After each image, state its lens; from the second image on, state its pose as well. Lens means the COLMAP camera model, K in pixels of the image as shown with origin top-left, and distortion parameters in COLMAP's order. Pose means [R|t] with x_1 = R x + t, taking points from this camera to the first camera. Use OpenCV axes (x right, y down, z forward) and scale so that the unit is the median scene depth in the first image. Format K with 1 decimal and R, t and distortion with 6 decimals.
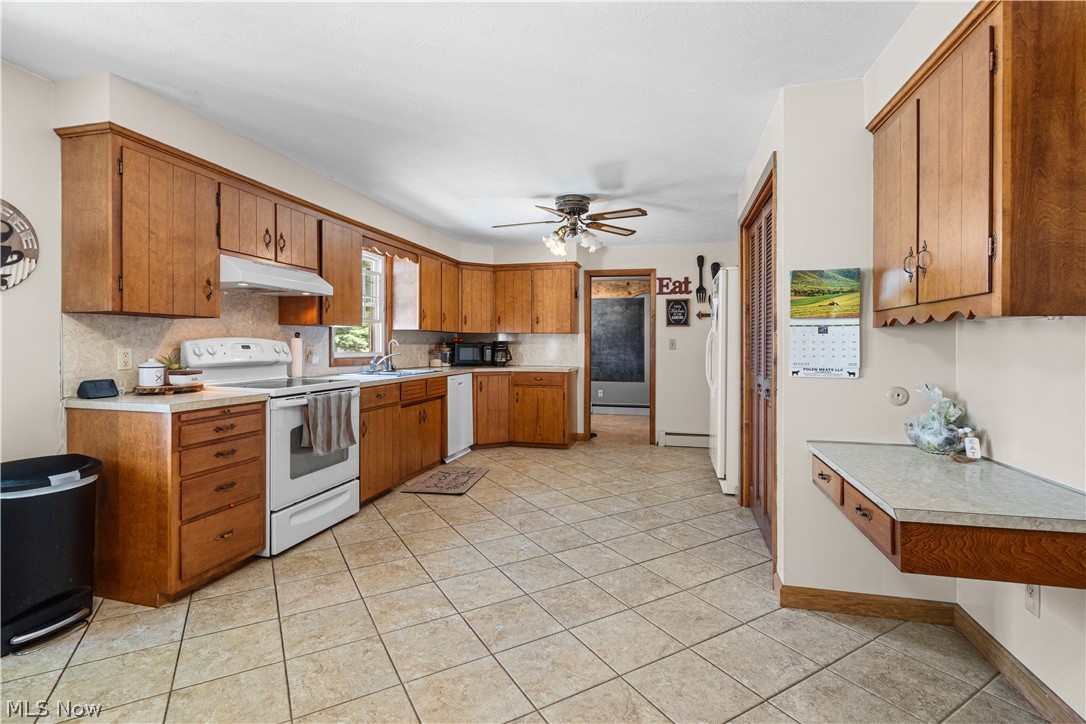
lens RADIAL K [[502.0, 0, 543.4], [0, 502.0, 346.0], [0, 0, 1]] dist [-0.000029, 0.000346]
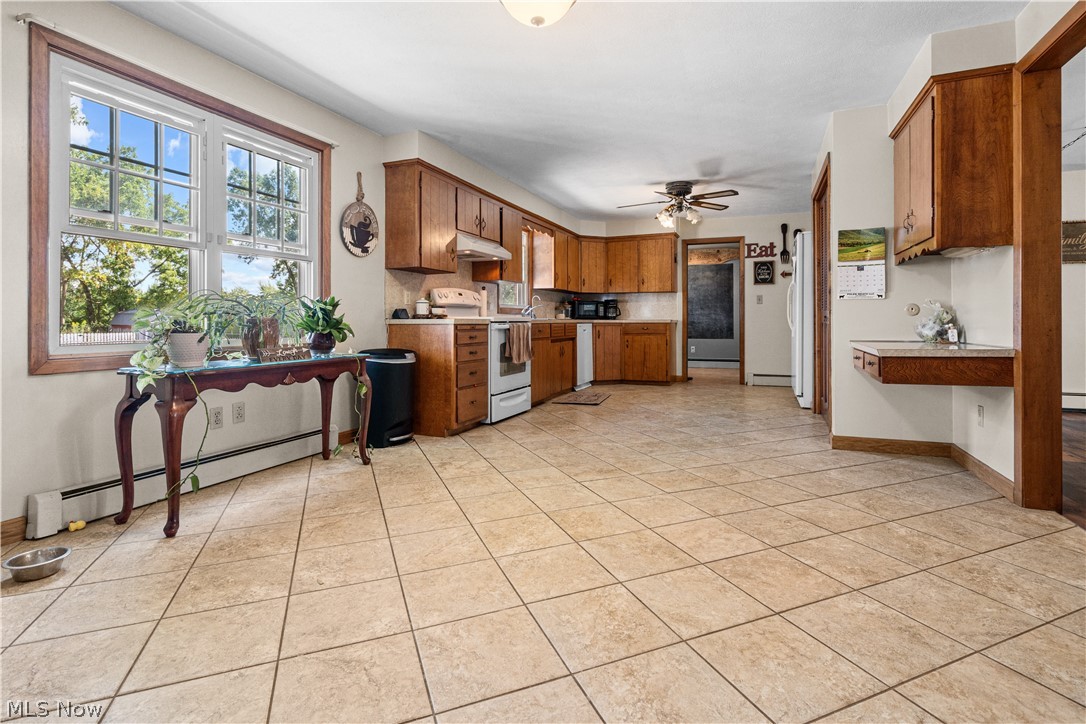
lens RADIAL K [[509.7, 0, 544.1], [0, 509.7, 322.0], [0, 0, 1]] dist [-0.001285, 0.000279]
pose [[0.988549, -0.005143, -0.150811, -0.102447], [0.004771, 0.999985, -0.002833, 0.080859], [0.150823, 0.002081, 0.988559, -0.421727]]
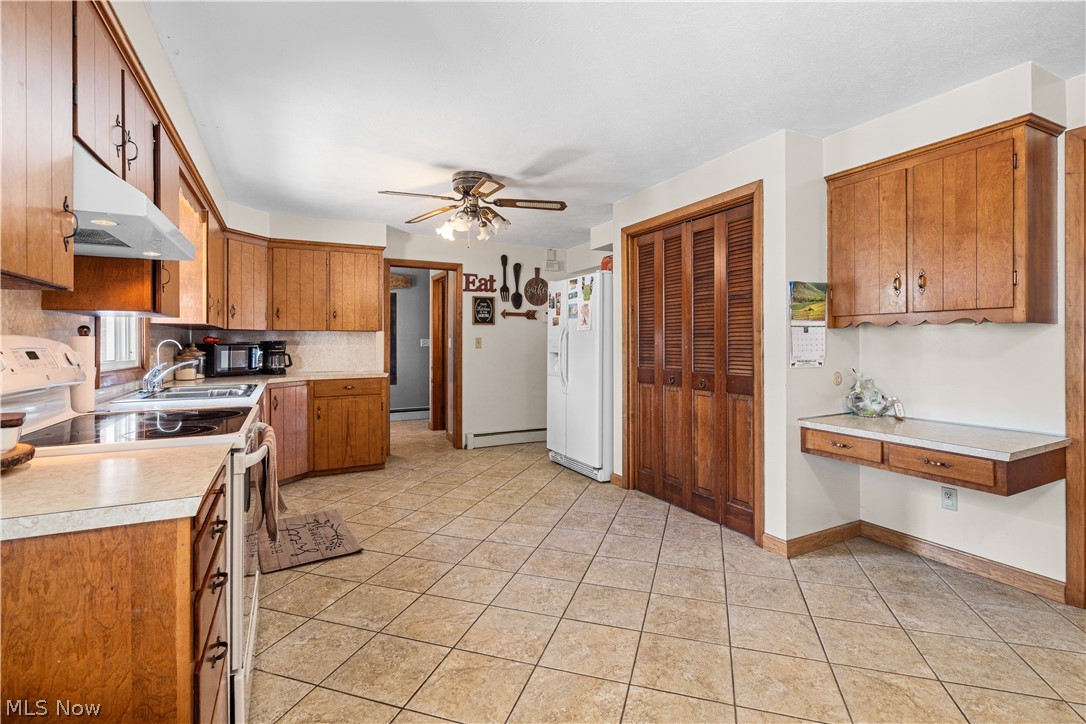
lens RADIAL K [[503.7, 0, 539.4], [0, 503.7, 342.8], [0, 0, 1]] dist [-0.002853, 0.000057]
pose [[0.755368, -0.009333, 0.655234, -0.475124], [0.011585, 0.999932, 0.000888, -0.005035], [-0.655198, 0.006920, 0.755425, 0.295162]]
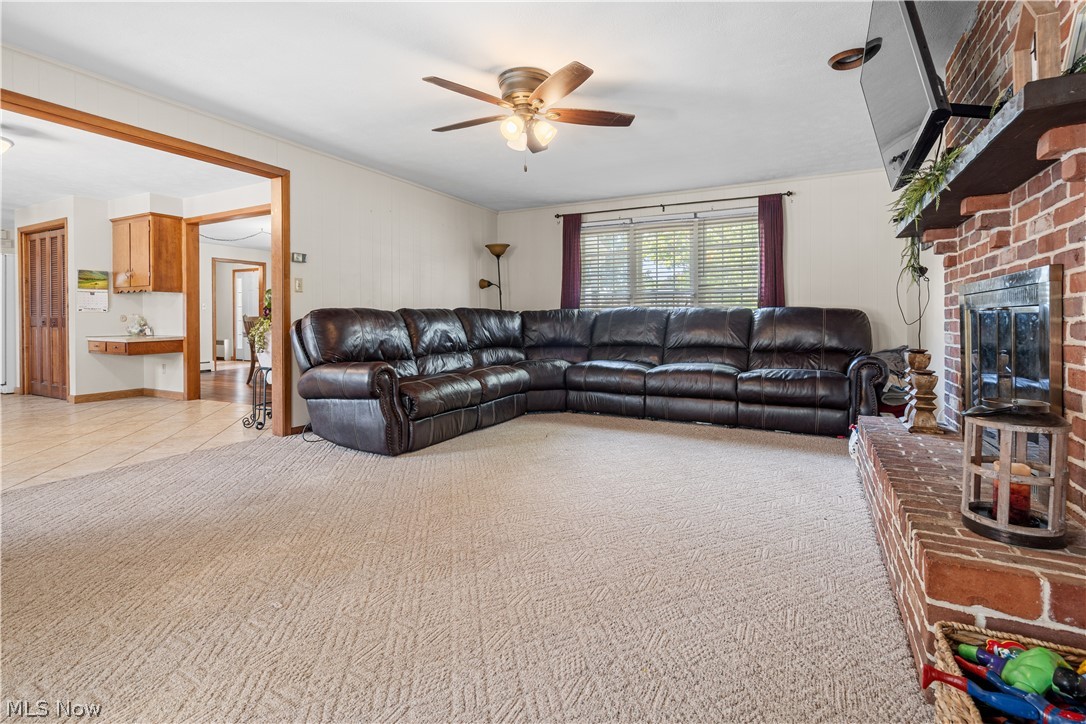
lens RADIAL K [[509.7, 0, 544.1], [0, 509.7, 322.0], [0, 0, 1]] dist [-0.001285, 0.000279]
pose [[0.227931, -0.010169, 0.973624, -0.902080], [0.006454, 0.999939, 0.008933, 0.065149], [-0.973656, 0.004247, 0.227982, -1.146056]]
